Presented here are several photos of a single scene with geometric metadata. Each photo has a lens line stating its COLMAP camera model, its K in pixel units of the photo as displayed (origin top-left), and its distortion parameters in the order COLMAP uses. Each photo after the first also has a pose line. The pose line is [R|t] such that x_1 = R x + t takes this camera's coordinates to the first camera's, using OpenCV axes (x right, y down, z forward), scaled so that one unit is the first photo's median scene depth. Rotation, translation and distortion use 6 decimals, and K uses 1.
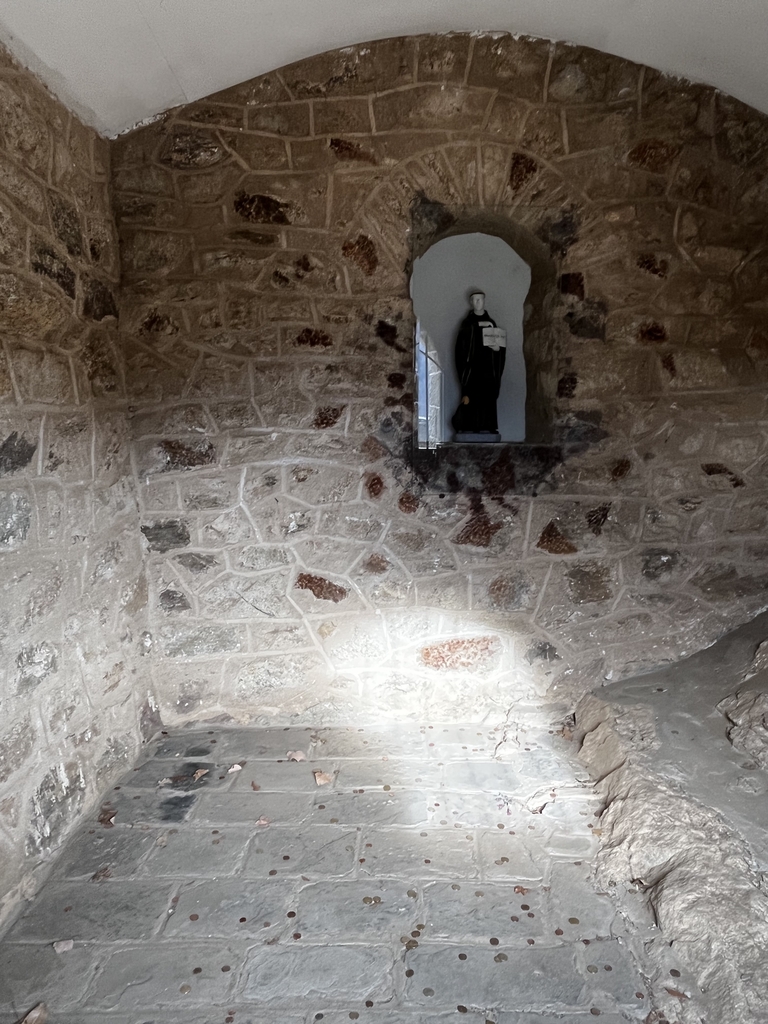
lens RADIAL K [[700.2, 0, 402.8], [0, 700.2, 512.3], [0, 0, 1]] dist [0.000385, -0.004154]
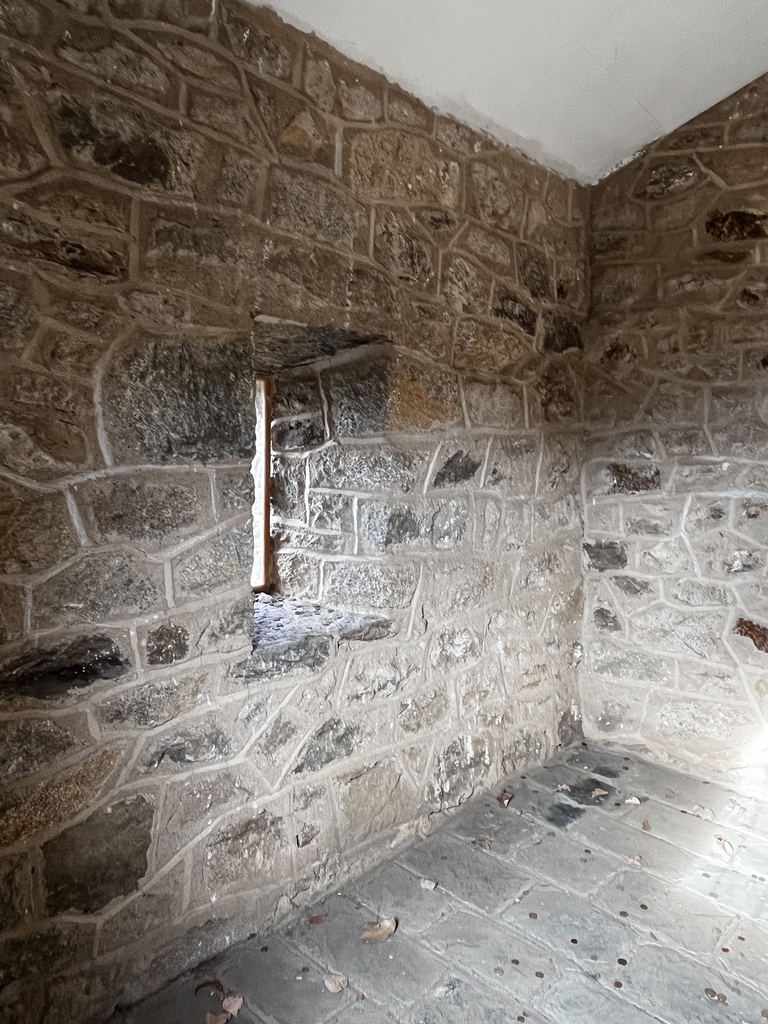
lens RADIAL K [[700.2, 0, 402.8], [0, 700.2, 512.3], [0, 0, 1]] dist [0.000385, -0.004154]
pose [[0.742034, 0.102129, -0.662537, 0.130177], [-0.120838, 0.992515, 0.017657, -0.013222], [0.659381, 0.066958, 0.748821, 0.026646]]
